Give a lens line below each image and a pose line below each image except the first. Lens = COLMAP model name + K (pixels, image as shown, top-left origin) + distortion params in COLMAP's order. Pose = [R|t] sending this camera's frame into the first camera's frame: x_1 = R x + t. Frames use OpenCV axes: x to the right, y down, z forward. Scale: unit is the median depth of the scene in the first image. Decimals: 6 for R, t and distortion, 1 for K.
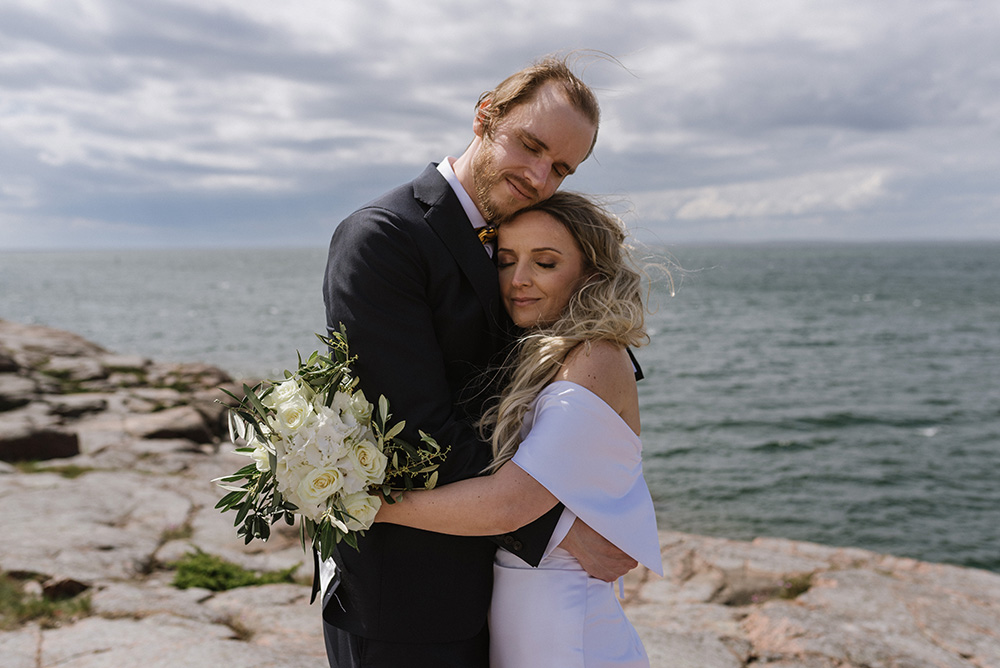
lens RADIAL K [[990.3, 0, 515.8], [0, 990.3, 333.9], [0, 0, 1]] dist [-0.000137, 0.000779]
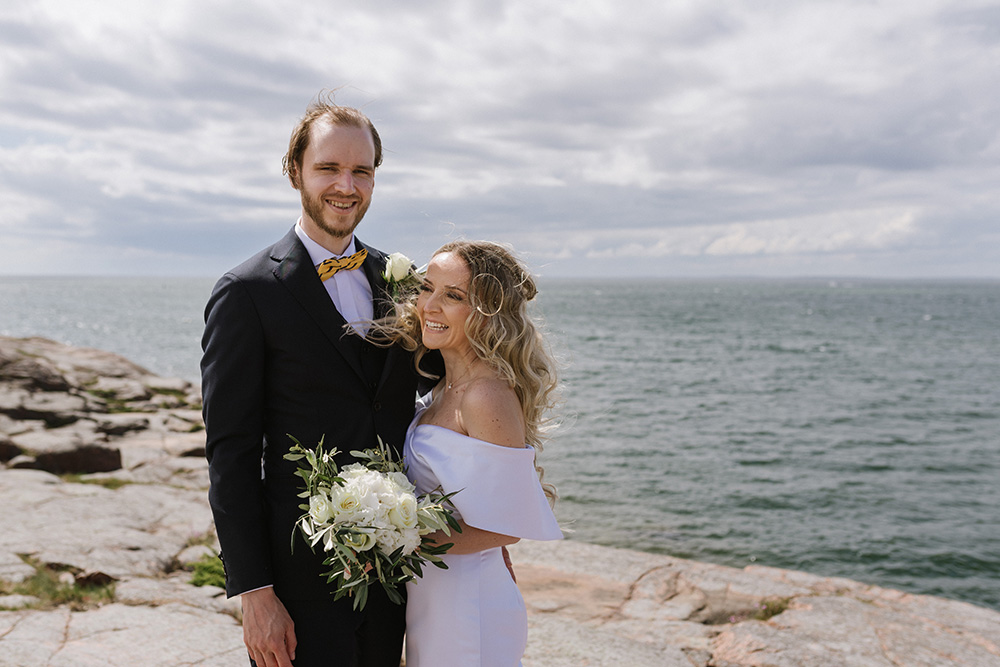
lens RADIAL K [[1025.8, 0, 499.7], [0, 1025.8, 315.0], [0, 0, 1]] dist [0.011598, -0.009529]
pose [[0.996671, 0.014464, -0.080230, 0.077032], [-0.018594, 0.998527, -0.050970, 0.005430], [0.079374, 0.052293, 0.995472, -0.118393]]
